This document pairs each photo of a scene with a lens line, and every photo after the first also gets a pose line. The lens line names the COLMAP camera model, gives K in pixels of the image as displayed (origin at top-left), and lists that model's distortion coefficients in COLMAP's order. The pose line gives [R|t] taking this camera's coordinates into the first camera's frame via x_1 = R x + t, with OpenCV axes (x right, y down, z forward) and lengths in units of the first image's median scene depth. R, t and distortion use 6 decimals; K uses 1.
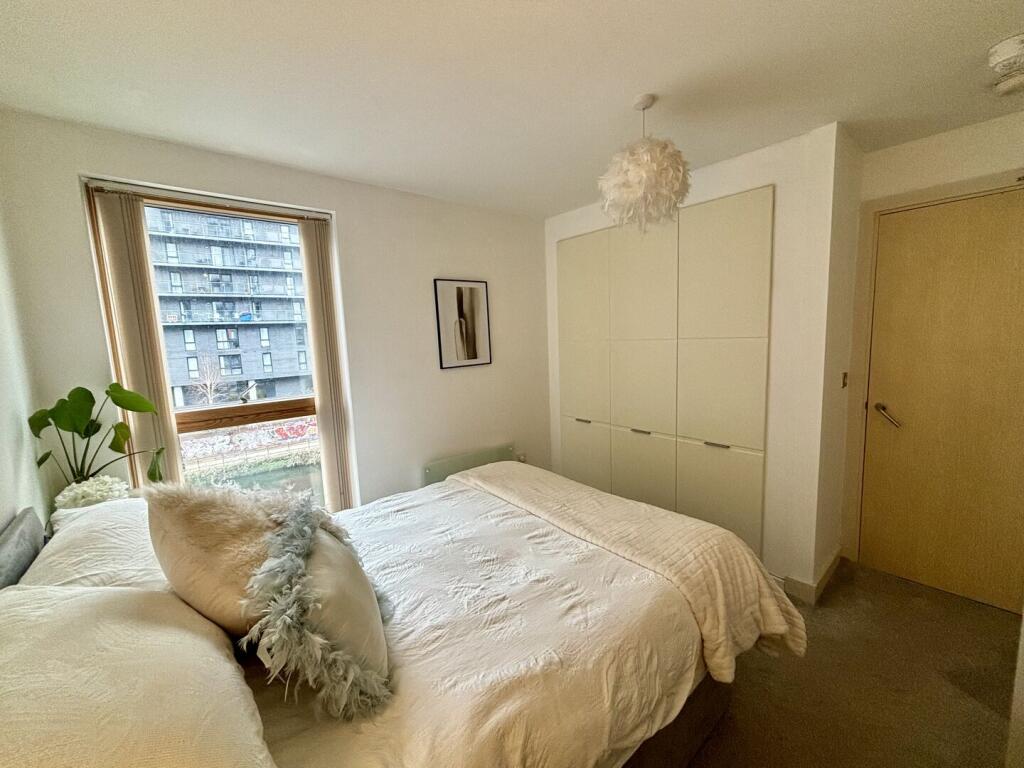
lens RADIAL K [[412.0, 0, 507.8], [0, 412.0, 383.8], [0, 0, 1]] dist [0.001833, 0.000184]
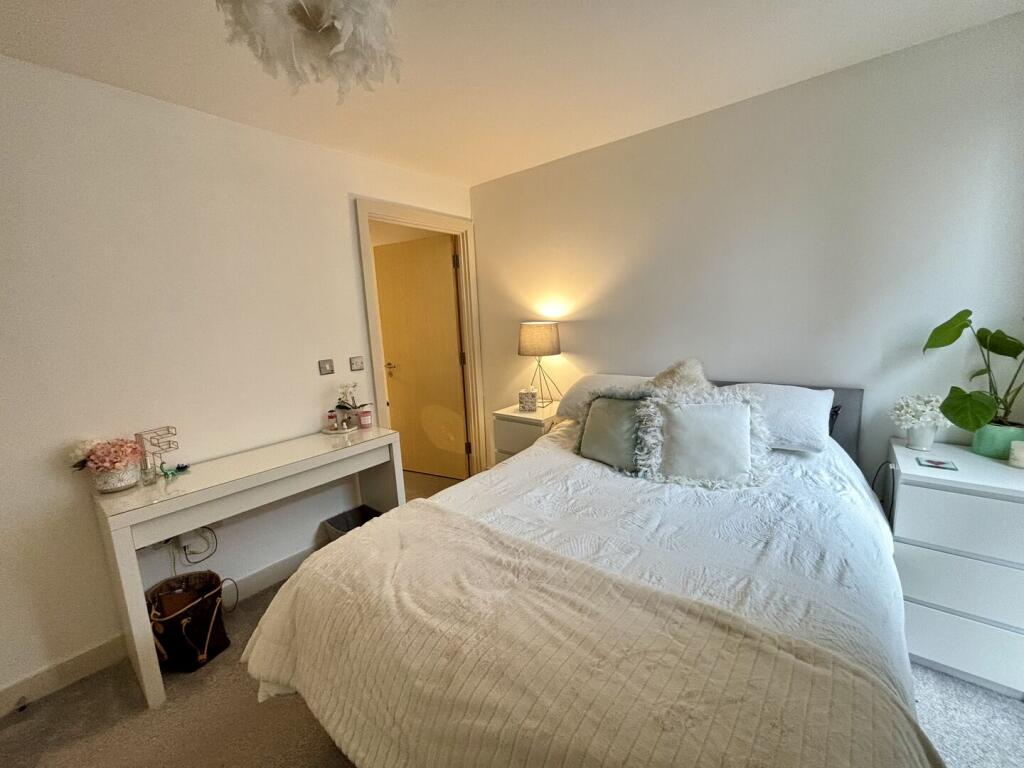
lens RADIAL K [[412.0, 0, 507.8], [0, 412.0, 383.8], [0, 0, 1]] dist [0.001833, 0.000184]
pose [[-0.979462, 0.119720, -0.162240, 0.175484], [0.069518, 0.955816, 0.285626, -0.121991], [0.189267, 0.268481, -0.944508, 1.201055]]
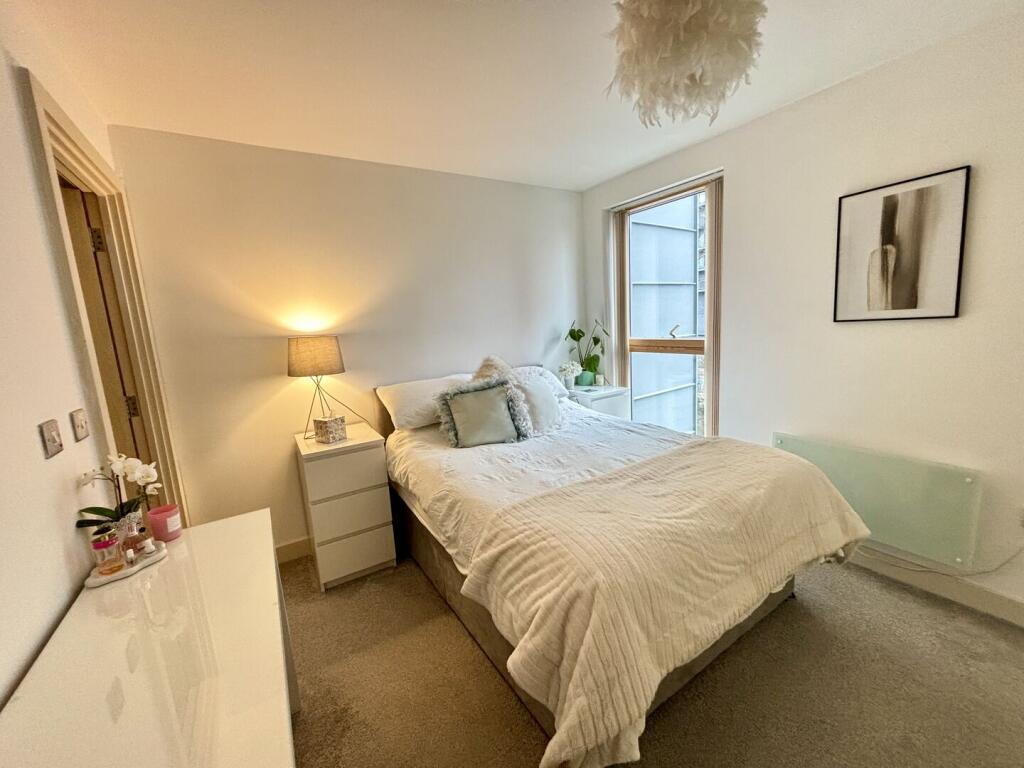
lens RADIAL K [[412.0, 0, 507.8], [0, 412.0, 383.8], [0, 0, 1]] dist [0.001833, 0.000184]
pose [[-0.142266, 0.202139, -0.968969, 0.809394], [-0.049154, 0.976275, 0.210880, -0.066557], [0.988607, 0.077630, -0.128955, 0.637782]]
